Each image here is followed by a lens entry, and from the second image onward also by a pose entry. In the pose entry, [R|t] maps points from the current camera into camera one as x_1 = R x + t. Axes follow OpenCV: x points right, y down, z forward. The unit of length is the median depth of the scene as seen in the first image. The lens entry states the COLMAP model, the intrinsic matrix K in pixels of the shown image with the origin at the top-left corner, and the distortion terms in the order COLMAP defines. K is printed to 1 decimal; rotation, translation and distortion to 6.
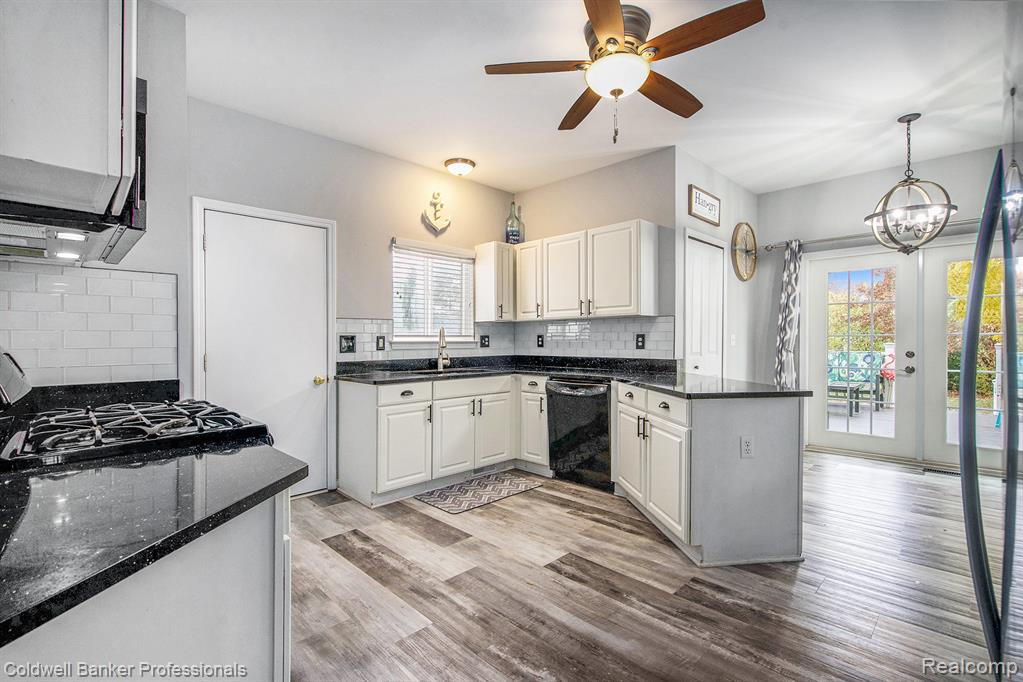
lens RADIAL K [[476.2, 0, 486.0], [0, 476.2, 341.3], [0, 0, 1]] dist [-0.007848, 0.000960]
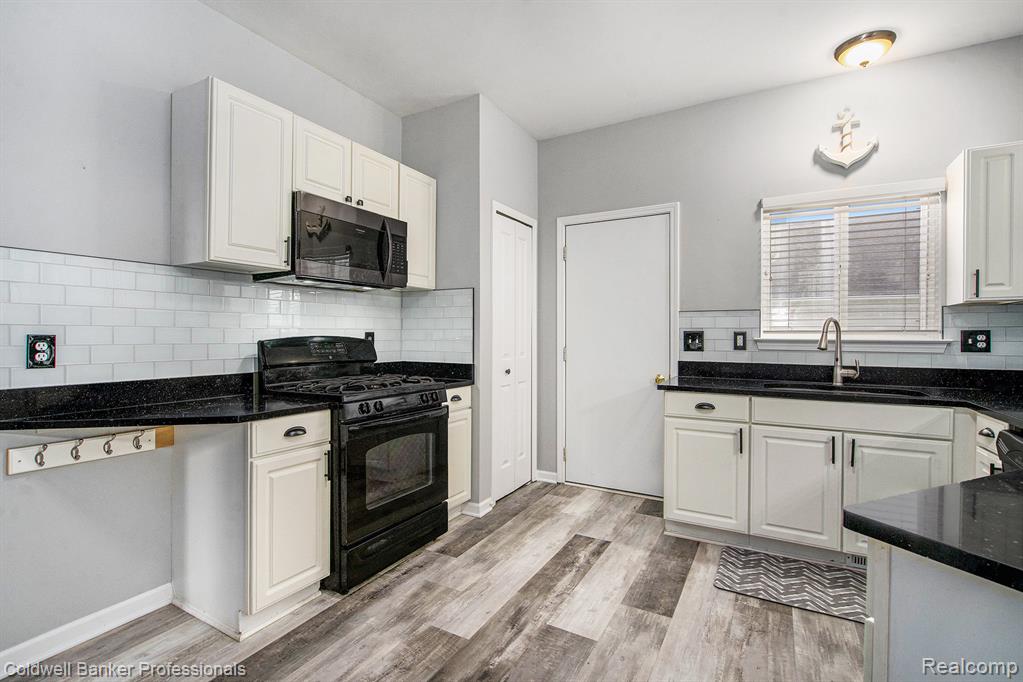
lens RADIAL K [[476.2, 0, 531.7], [0, 476.2, 346.4], [0, 0, 1]] dist [-0.007848, 0.000960]
pose [[0.297838, 0.027339, -0.954225, 0.442637], [-0.008109, 0.999626, 0.026109, -0.004937], [0.954582, -0.000039, 0.297949, 0.465197]]
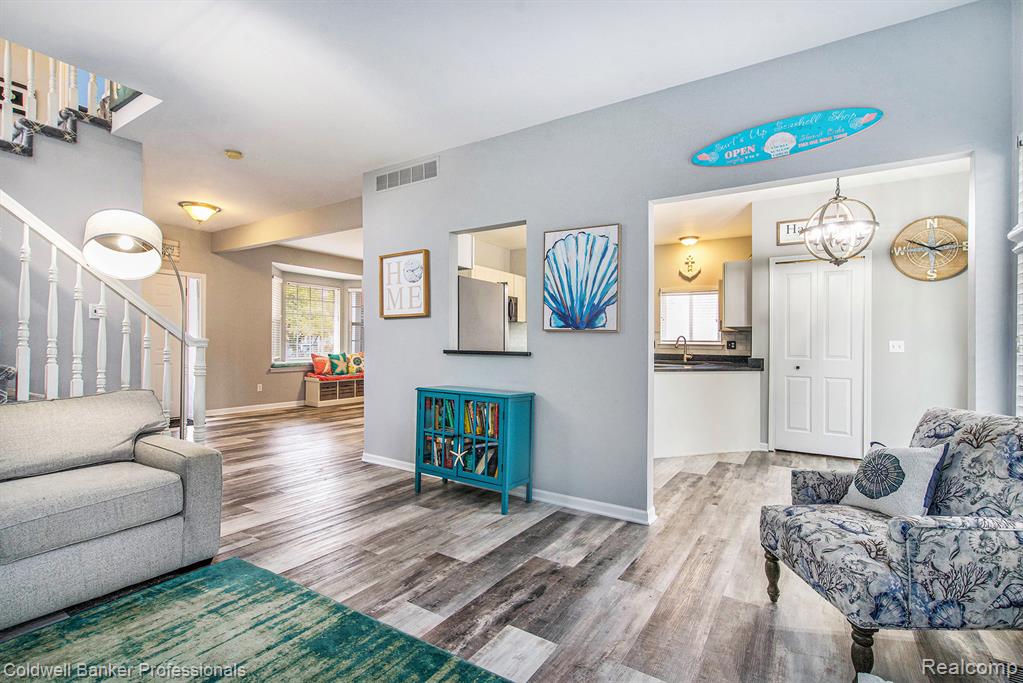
lens RADIAL K [[476.2, 0, 497.4], [0, 476.2, 342.6], [0, 0, 1]] dist [-0.007848, 0.000960]
pose [[0.197513, 0.005240, -0.980286, 1.602367], [-0.022745, 0.999741, 0.000761, 0.009100], [0.980036, 0.022146, 0.197581, 0.016468]]
